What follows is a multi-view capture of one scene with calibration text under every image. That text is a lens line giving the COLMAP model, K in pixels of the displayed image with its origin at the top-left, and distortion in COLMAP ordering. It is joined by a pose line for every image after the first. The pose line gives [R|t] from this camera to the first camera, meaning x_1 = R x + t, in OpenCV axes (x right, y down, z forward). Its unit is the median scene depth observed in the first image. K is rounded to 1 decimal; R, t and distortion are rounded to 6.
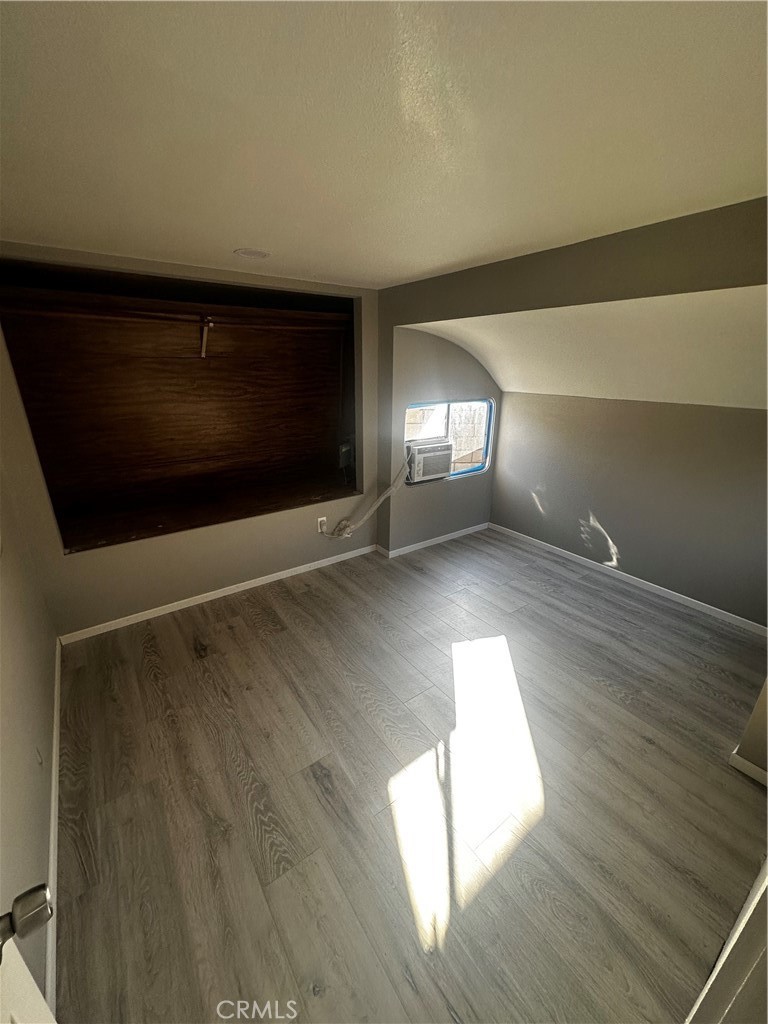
lens RADIAL K [[410.1, 0, 381.5], [0, 410.1, 519.4], [0, 0, 1]] dist [-0.003688, 0.000968]
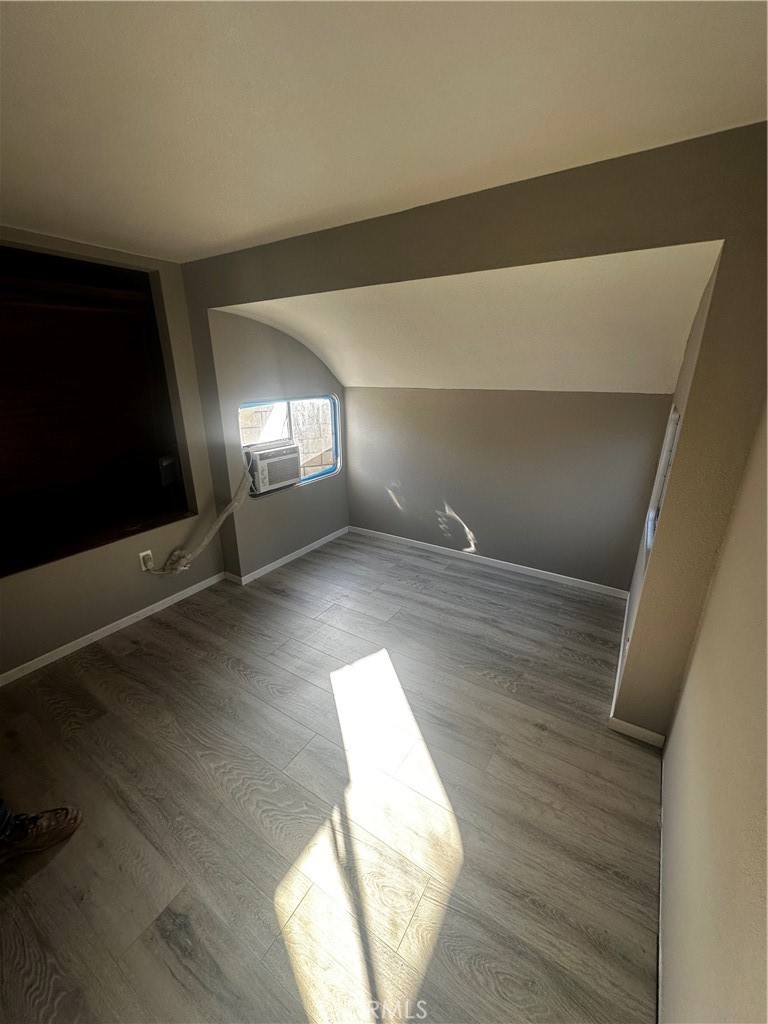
lens RADIAL K [[410.1, 0, 381.3], [0, 410.1, 506.9], [0, 0, 1]] dist [-0.003688, 0.000968]
pose [[0.931526, -0.127151, 0.340723, 0.023322], [0.141782, 0.989729, -0.018281, -0.012253], [-0.334899, 0.065338, 0.939986, 0.129231]]
